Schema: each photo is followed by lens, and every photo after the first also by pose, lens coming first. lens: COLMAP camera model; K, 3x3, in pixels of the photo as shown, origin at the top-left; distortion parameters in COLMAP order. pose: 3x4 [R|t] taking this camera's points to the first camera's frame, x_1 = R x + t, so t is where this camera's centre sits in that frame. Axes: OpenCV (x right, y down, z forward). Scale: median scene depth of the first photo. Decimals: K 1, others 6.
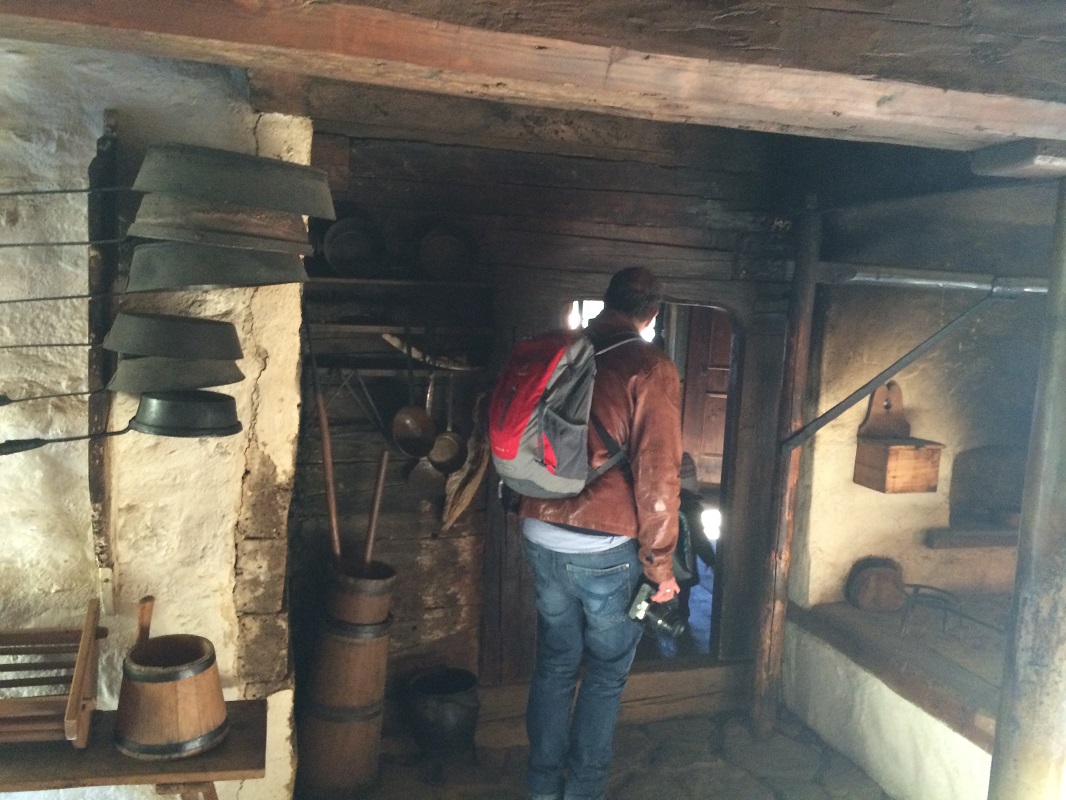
lens RADIAL K [[893.0, 0, 533.0], [0, 893.0, 400.0], [0, 0, 1]] dist [0.070489, -0.093327]
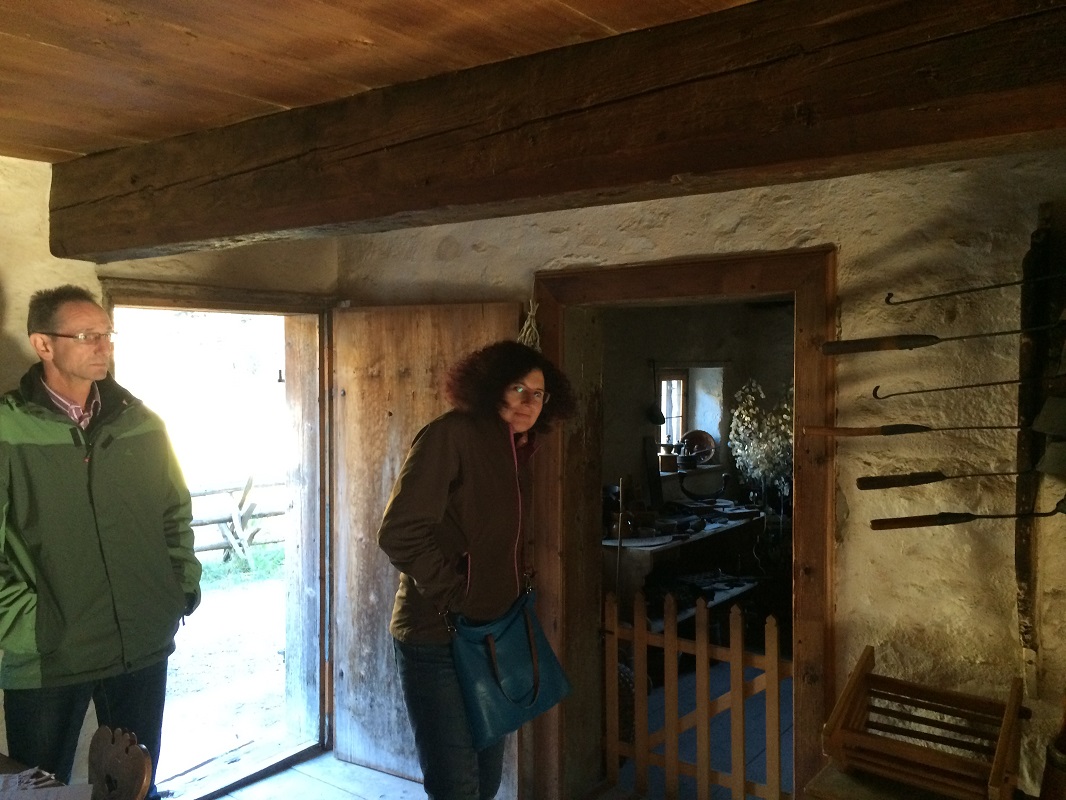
lens RADIAL K [[893.0, 0, 533.0], [0, 893.0, 400.0], [0, 0, 1]] dist [0.070489, -0.093327]
pose [[0.587590, -0.020838, -0.808891, 0.022468], [-0.060046, 0.995789, -0.069271, 0.011216], [0.806928, 0.089274, 0.583864, -0.058084]]
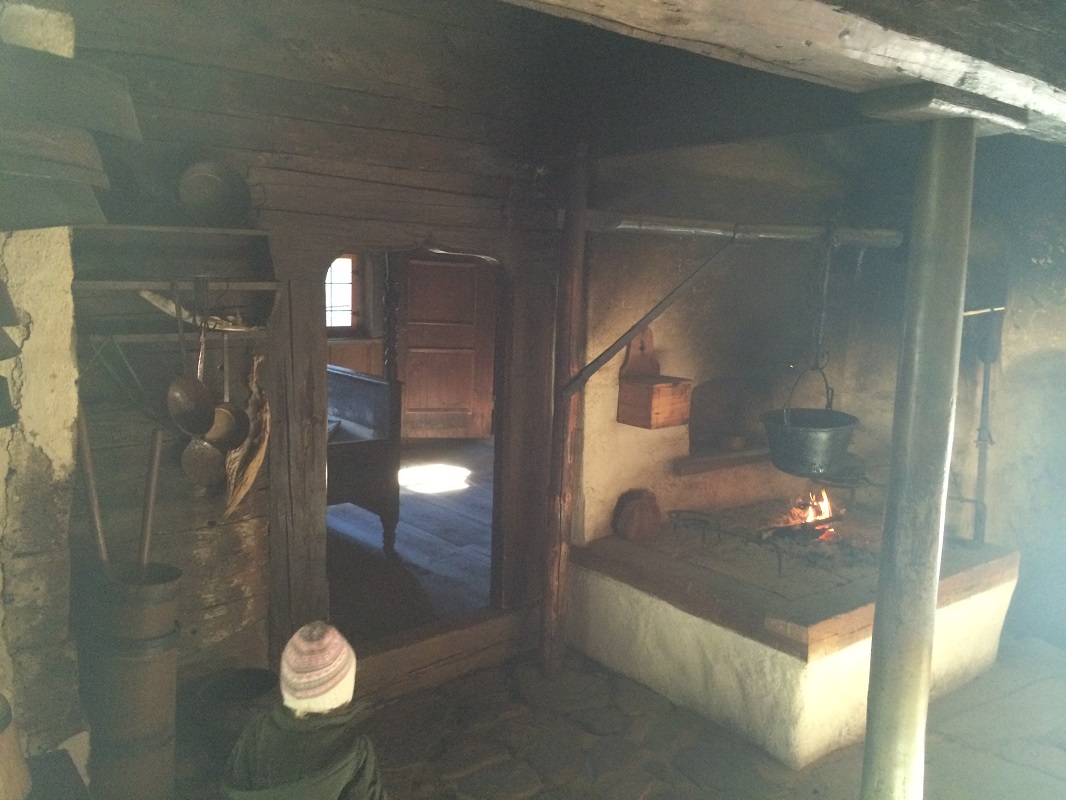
lens RADIAL K [[893.0, 0, 533.0], [0, 893.0, 400.0], [0, 0, 1]] dist [0.070489, -0.093327]
pose [[0.922651, -0.075126, 0.378248, -0.199466], [0.057162, 0.996649, 0.058514, -0.001785], [-0.381376, -0.032367, 0.923853, 0.109037]]
